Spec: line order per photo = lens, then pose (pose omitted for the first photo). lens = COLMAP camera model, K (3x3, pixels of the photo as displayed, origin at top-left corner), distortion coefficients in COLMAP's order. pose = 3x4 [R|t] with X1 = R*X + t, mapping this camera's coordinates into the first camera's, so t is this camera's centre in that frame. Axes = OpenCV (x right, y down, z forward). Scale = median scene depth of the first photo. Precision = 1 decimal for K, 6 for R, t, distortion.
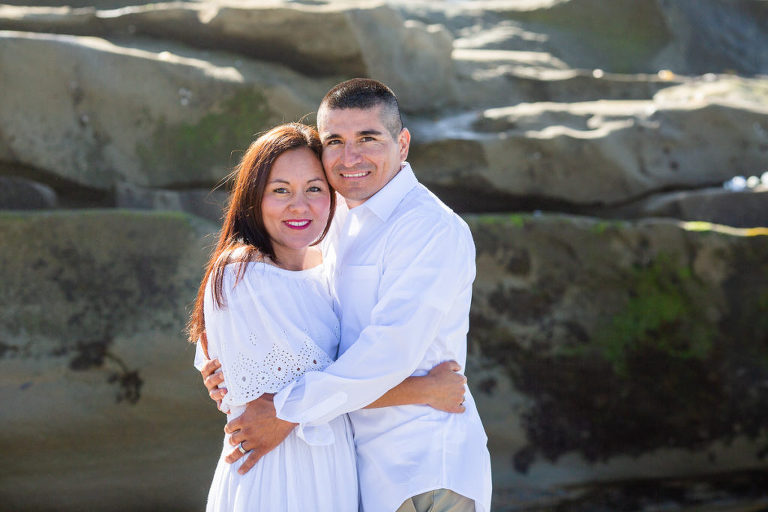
lens RADIAL K [[3020.9, 0, 384.0], [0, 3020.9, 256.0], [0, 0, 1]] dist [0.472443, 0.017099]
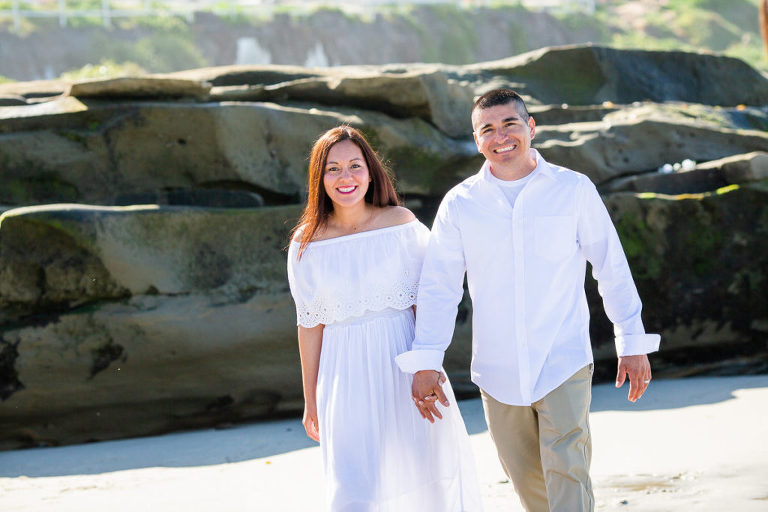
lens RADIAL K [[3020.9, 0, 384.0], [0, 3020.9, 256.0], [0, 0, 1]] dist [0.472443, 0.017099]
pose [[0.995579, -0.067172, 0.065654, -0.141400], [0.068438, 0.997507, -0.017226, 0.039831], [-0.064333, 0.021643, 0.997694, -0.584917]]
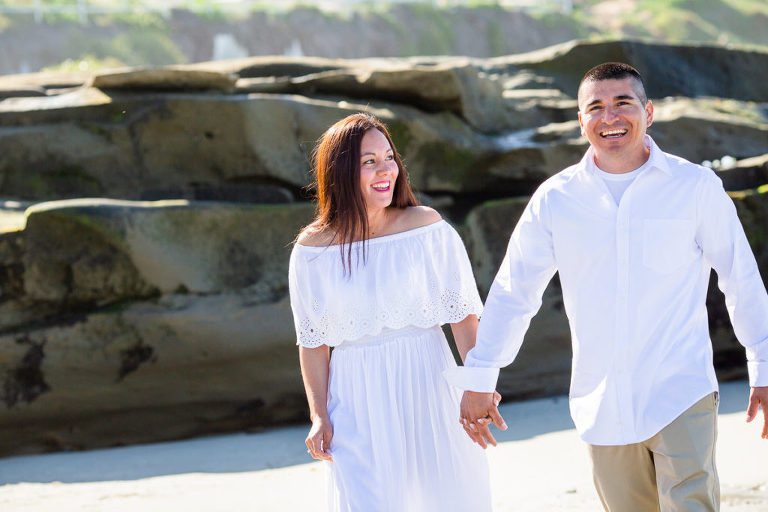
lens RADIAL K [[3020.9, 0, 384.0], [0, 3020.9, 256.0], [0, 0, 1]] dist [0.472443, 0.017099]
pose [[0.994855, -0.062645, 0.079613, -0.174654], [0.064158, 0.997802, -0.016588, 0.037572], [-0.078399, 0.021611, 0.996688, -0.530406]]
